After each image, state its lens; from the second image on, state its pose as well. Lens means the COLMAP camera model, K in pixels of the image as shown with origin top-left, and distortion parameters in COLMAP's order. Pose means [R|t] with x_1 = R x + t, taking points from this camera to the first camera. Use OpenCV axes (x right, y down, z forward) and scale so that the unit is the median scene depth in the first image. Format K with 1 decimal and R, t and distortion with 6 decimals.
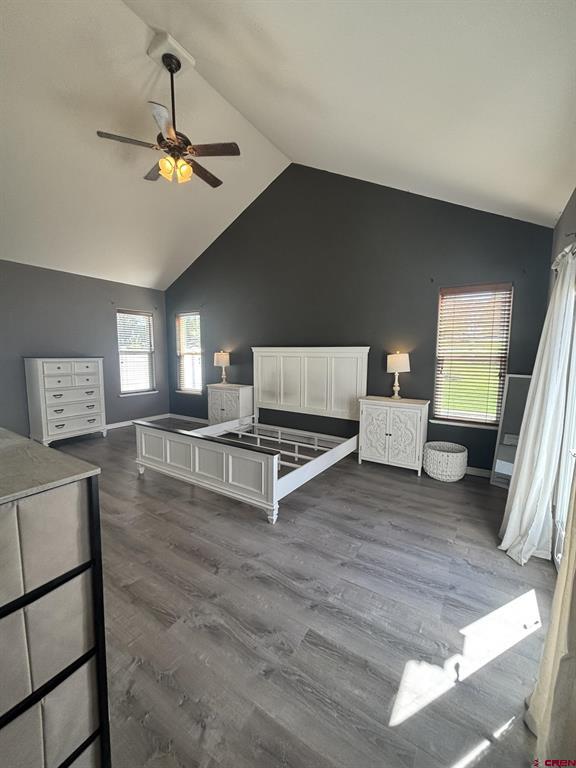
lens RADIAL K [[307.2, 0, 292.2], [0, 307.2, 383.2], [0, 0, 1]] dist [-0.002888, -0.000288]
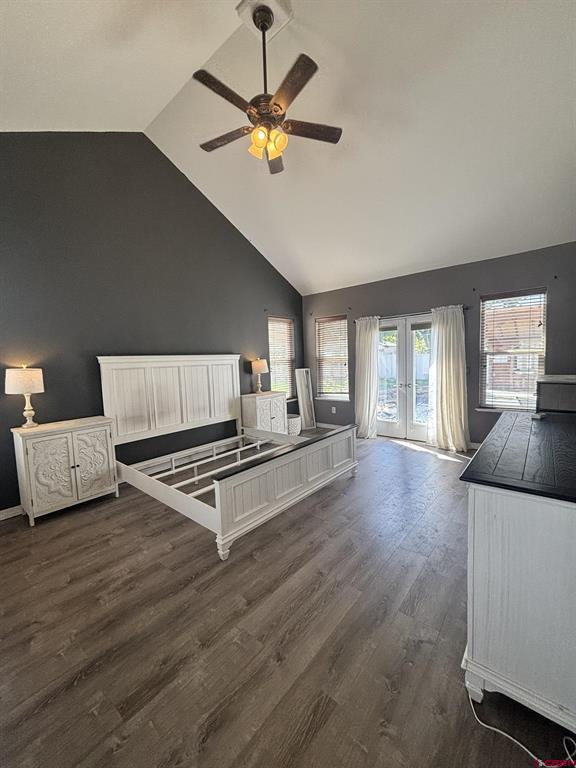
lens RADIAL K [[307.2, 0, 289.0], [0, 307.2, 386.5], [0, 0, 1]] dist [-0.002888, -0.000288]
pose [[0.129790, -0.100390, 0.986446, -0.848471], [0.135071, 0.987378, 0.082712, -0.063859], [-0.982298, 0.122505, 0.141712, 0.607342]]
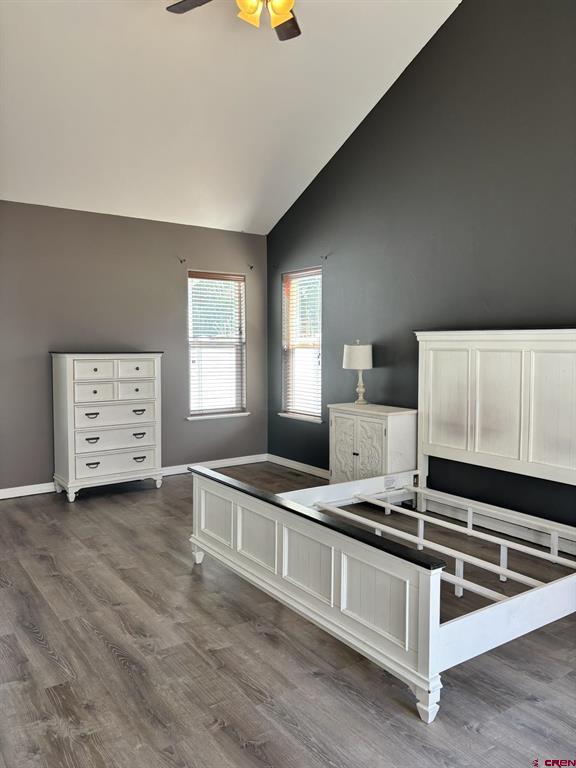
lens RADIAL K [[581.7, 0, 287.0], [0, 581.7, 376.2], [0, 0, 1]] dist [0.040091, -0.042947]
pose [[0.926983, 0.015955, -0.374763, 0.034984], [-0.032644, 0.998736, -0.038225, -0.004370], [0.373679, 0.047668, 0.926332, 0.061389]]
